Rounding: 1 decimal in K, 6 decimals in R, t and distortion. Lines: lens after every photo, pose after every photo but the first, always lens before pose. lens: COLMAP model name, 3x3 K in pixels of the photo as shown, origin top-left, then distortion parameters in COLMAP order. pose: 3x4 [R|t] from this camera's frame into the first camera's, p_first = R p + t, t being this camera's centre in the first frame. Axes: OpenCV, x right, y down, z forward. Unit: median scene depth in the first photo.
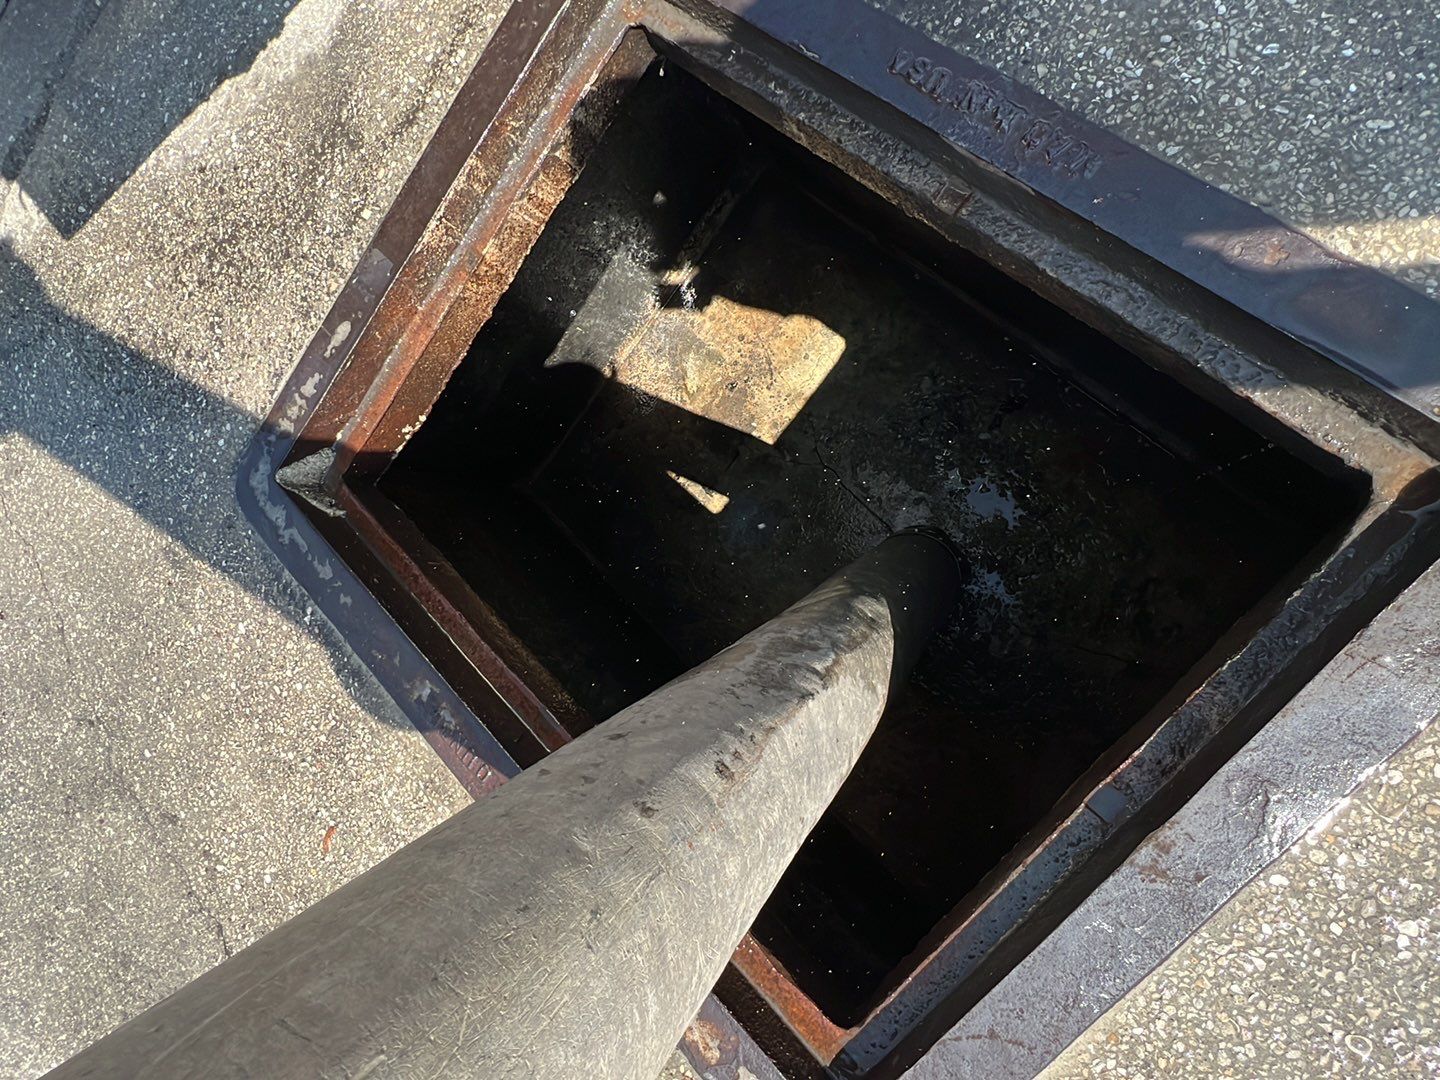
lens RADIAL K [[735.8, 0, 722.0], [0, 735.8, 535.1], [0, 0, 1]] dist [-0.001900, 0.000504]
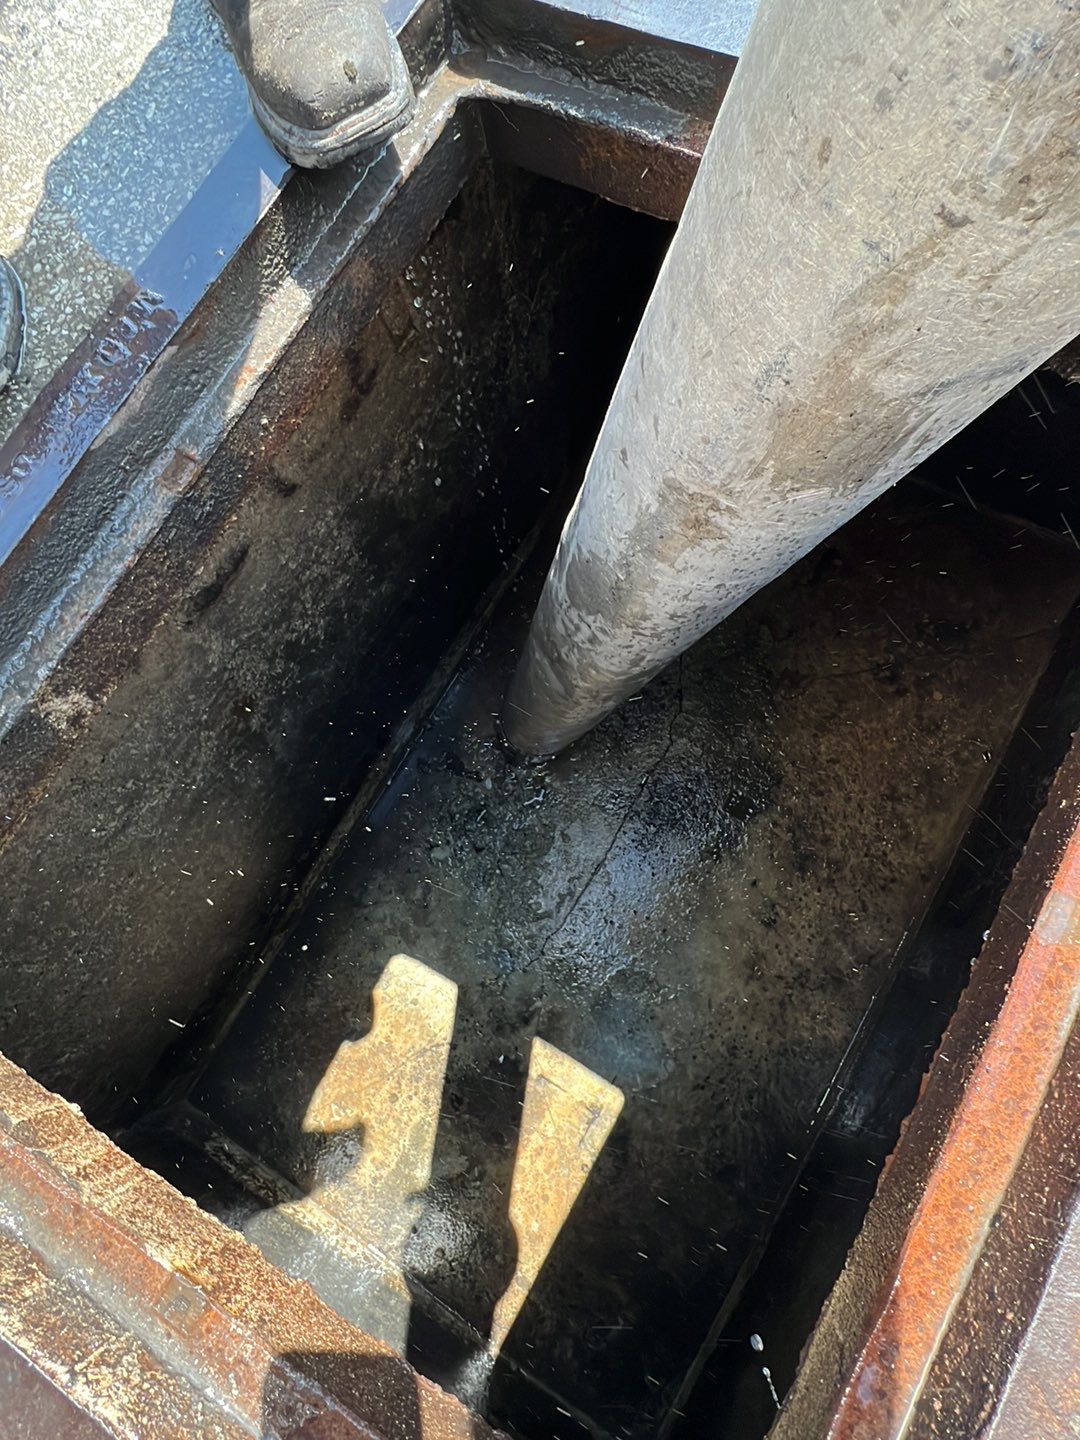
lens RADIAL K [[735.8, 0, 545.2], [0, 735.8, 722.6], [0, 0, 1]] dist [-0.001900, 0.000504]
pose [[-0.132581, -0.790754, 0.597604, -0.373033], [0.983531, -0.179676, -0.019549, -0.066420], [0.122834, 0.585170, 0.801553, 0.440673]]
